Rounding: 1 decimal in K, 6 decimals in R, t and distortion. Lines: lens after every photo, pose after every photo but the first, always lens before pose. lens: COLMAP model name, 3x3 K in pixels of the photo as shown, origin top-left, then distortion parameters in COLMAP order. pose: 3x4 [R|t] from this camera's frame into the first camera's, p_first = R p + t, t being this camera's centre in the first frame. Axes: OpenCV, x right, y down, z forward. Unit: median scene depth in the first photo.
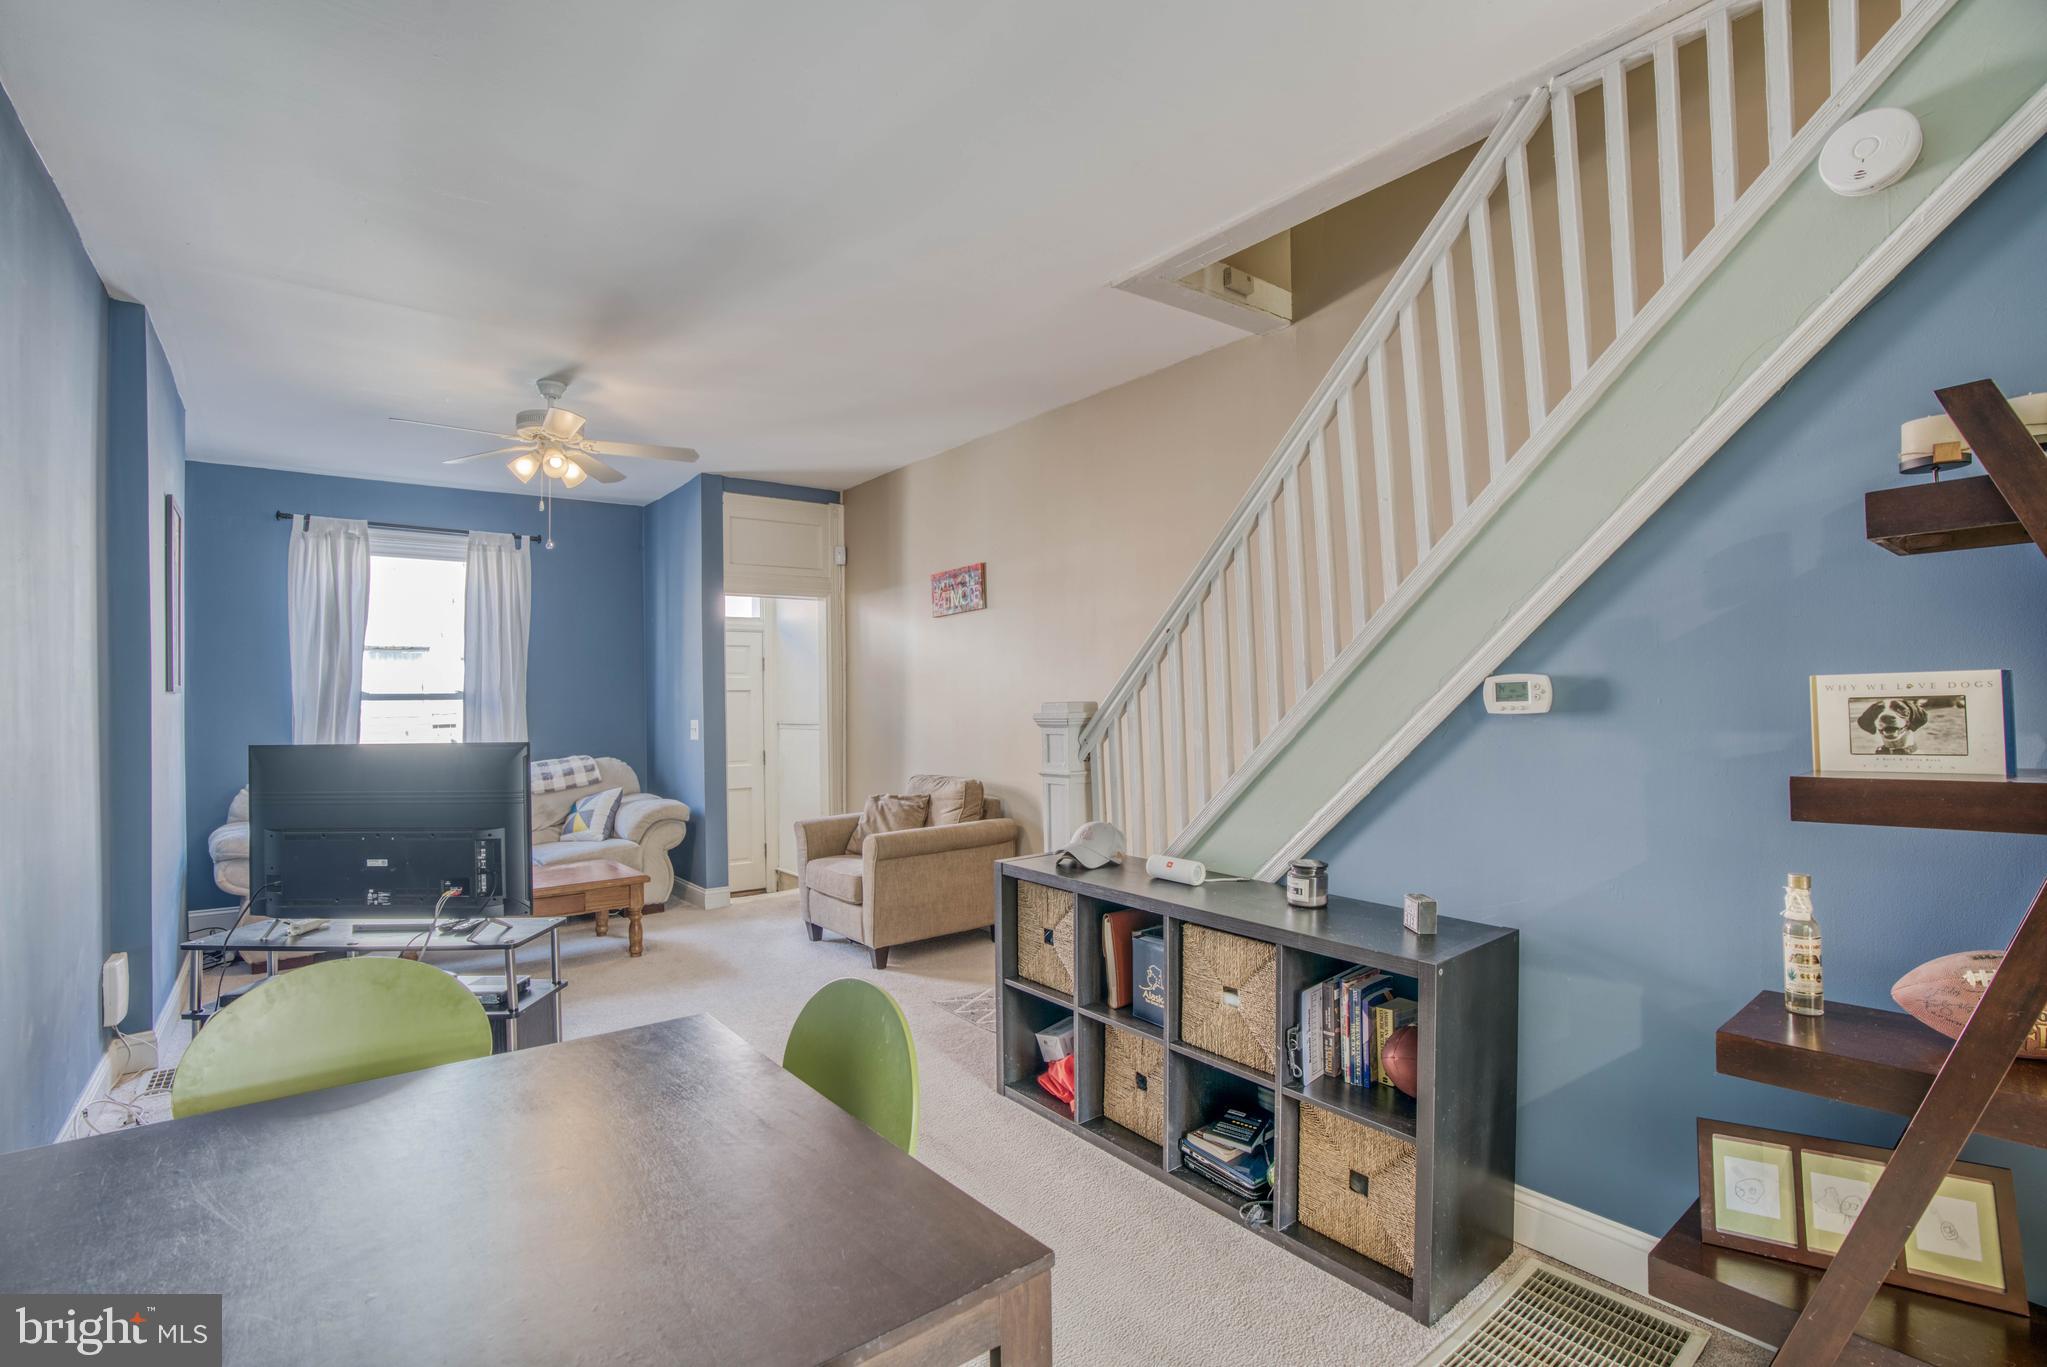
lens RADIAL K [[937.6, 0, 1005.0], [0, 937.6, 693.2], [0, 0, 1]] dist [-0.063828, 0.023764]
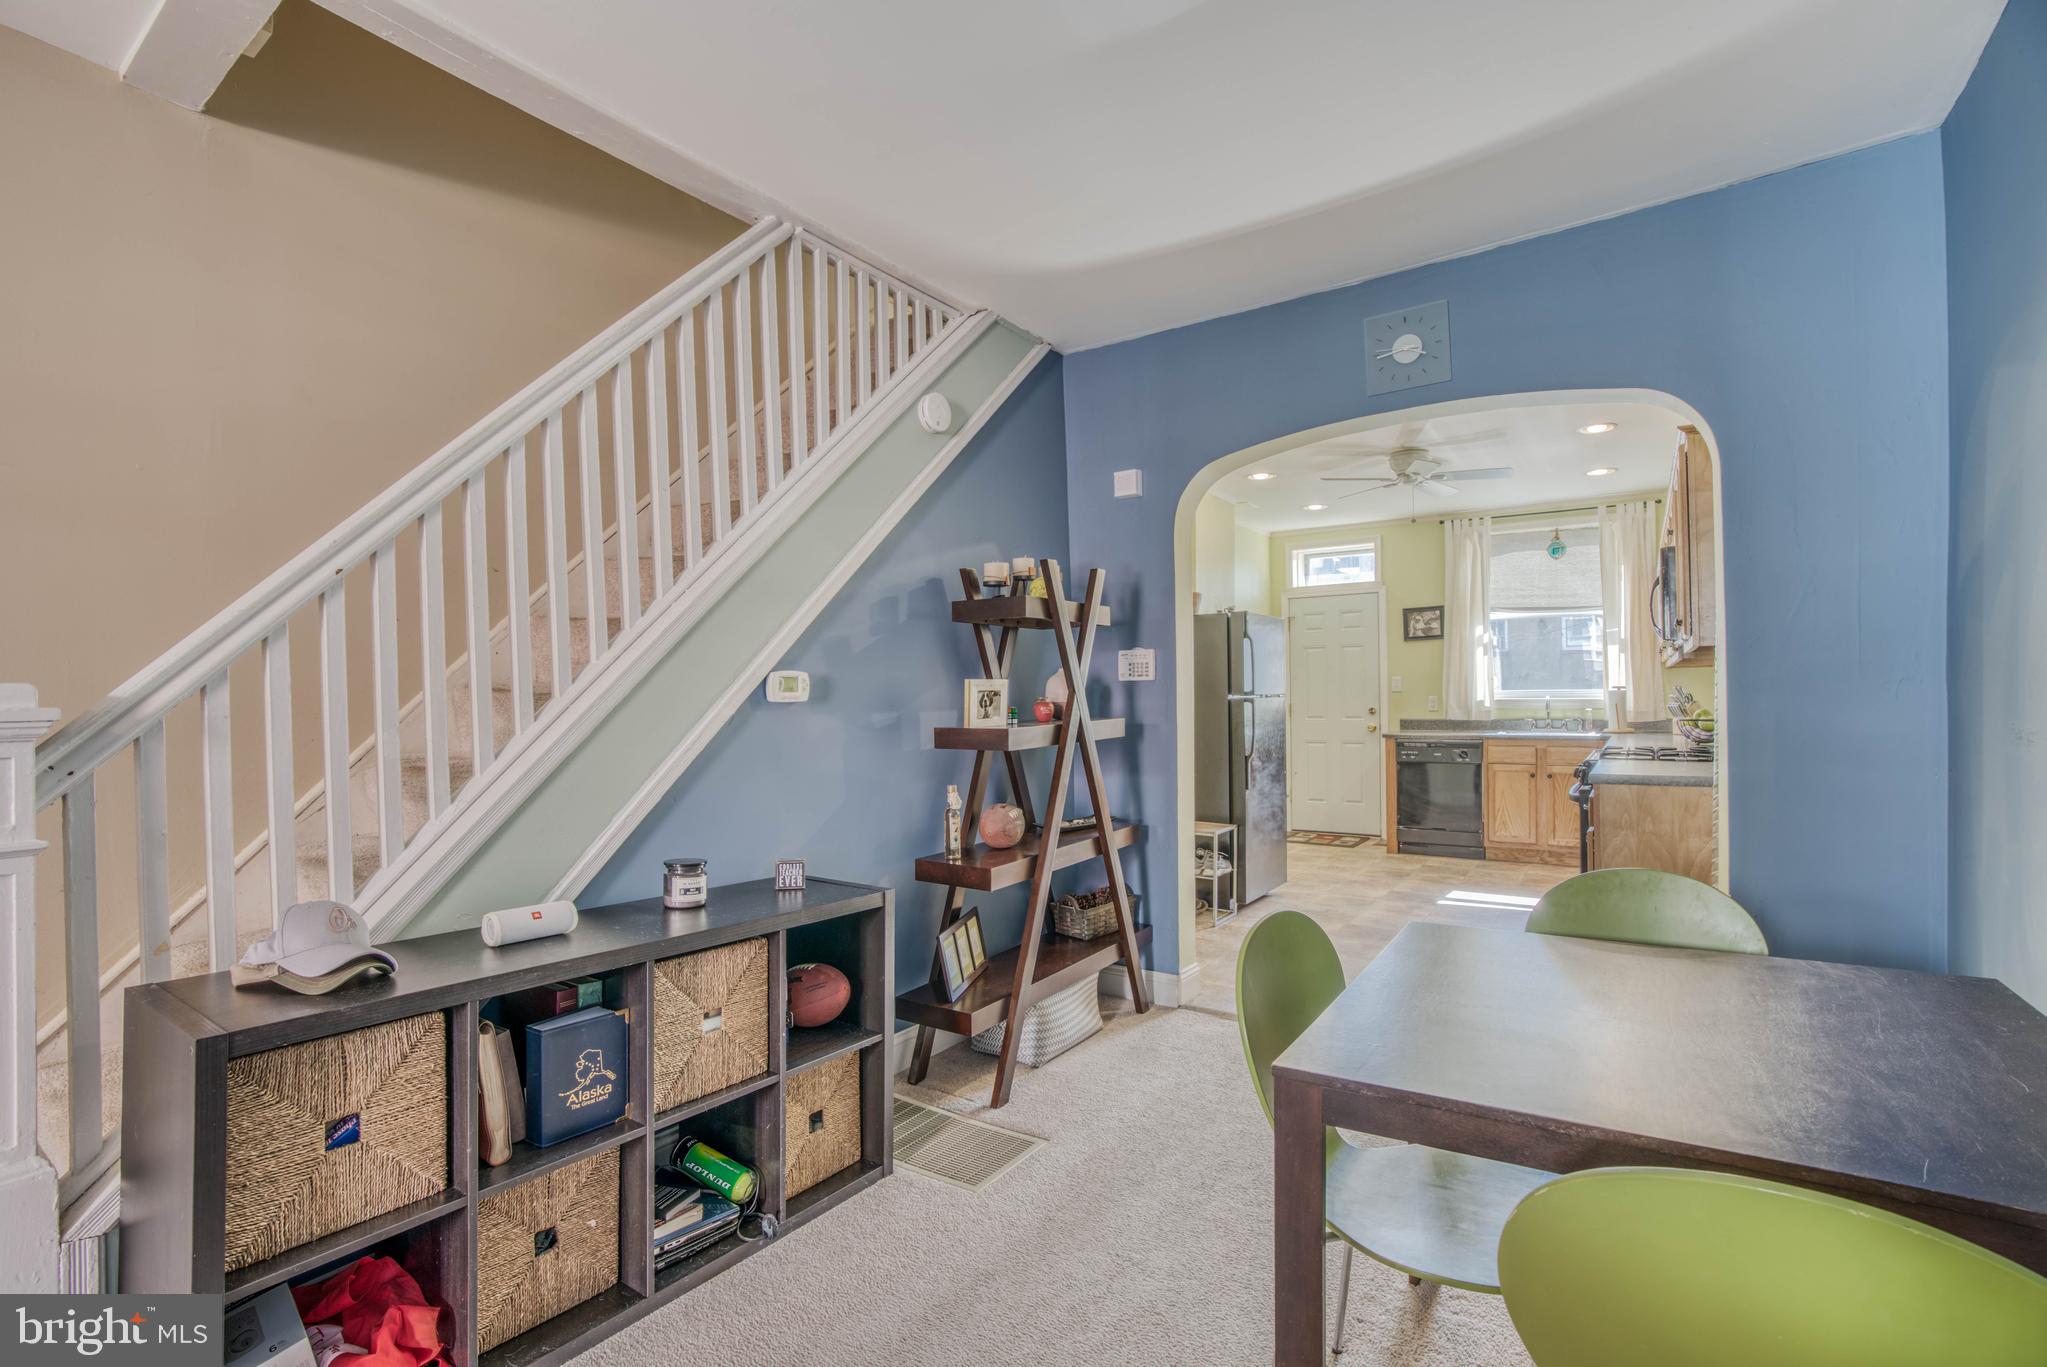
lens RADIAL K [[937.6, 0, 1016.5], [0, 937.6, 685.8], [0, 0, 1]] dist [-0.063828, 0.023764]
pose [[-0.303827, 0.024968, 0.952400, -0.360139], [-0.001593, 0.999642, -0.026715, 0.016276], [-0.952726, -0.009634, -0.303678, 0.519814]]
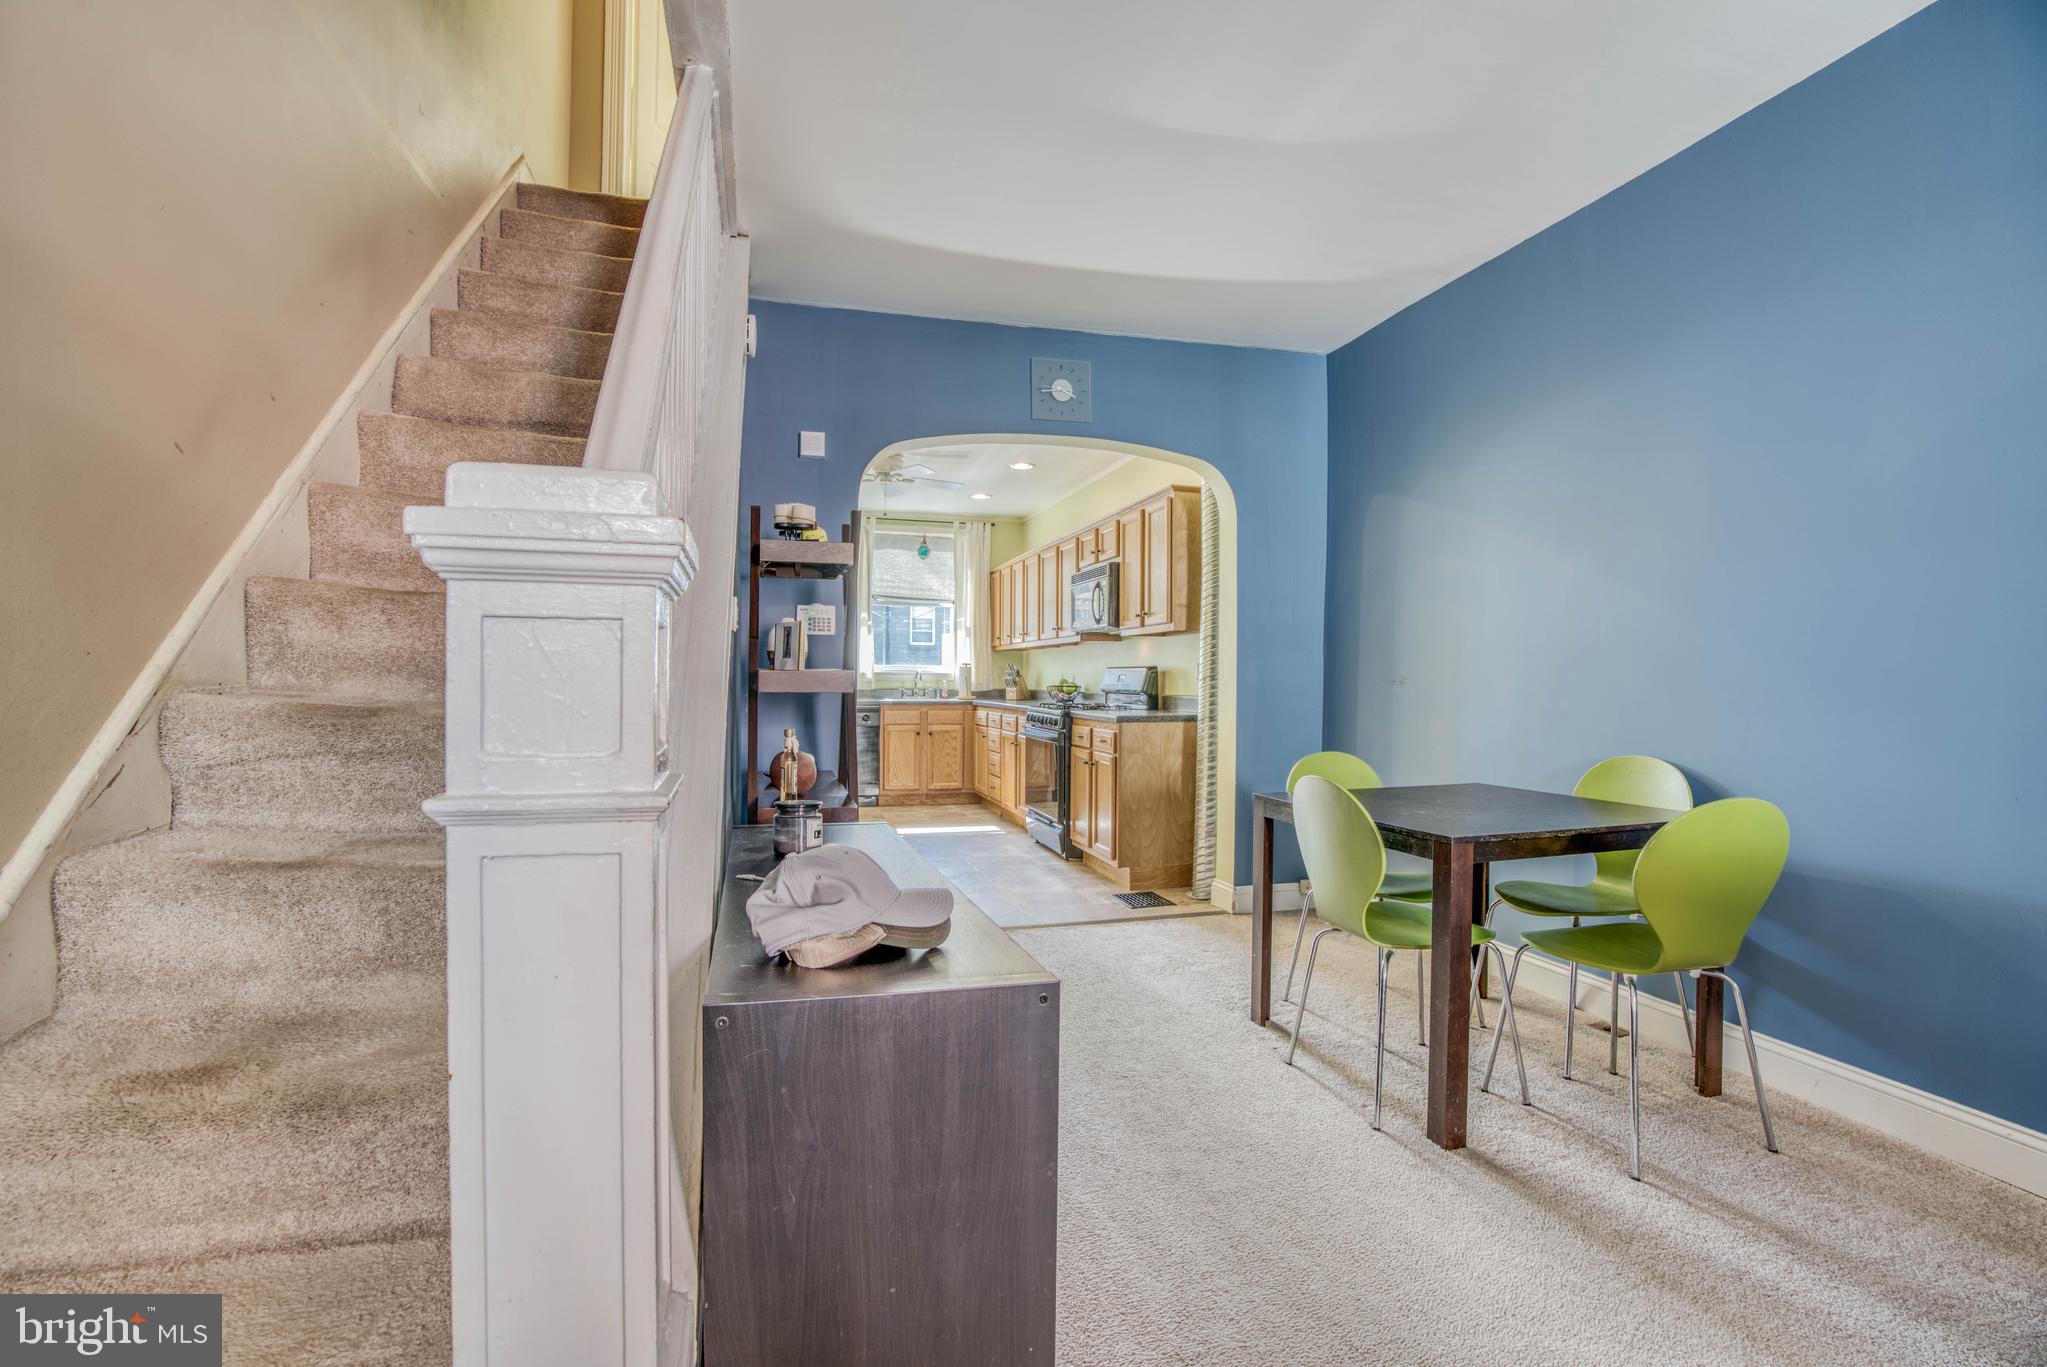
lens RADIAL K [[937.6, 0, 1013.4], [0, 937.6, 687.0], [0, 0, 1]] dist [-0.063828, 0.023764]
pose [[-0.923210, -0.000845, 0.384295, -0.095627], [-0.005858, 0.999912, -0.011876, 0.047207], [-0.384251, -0.013215, -0.923134, 0.902709]]
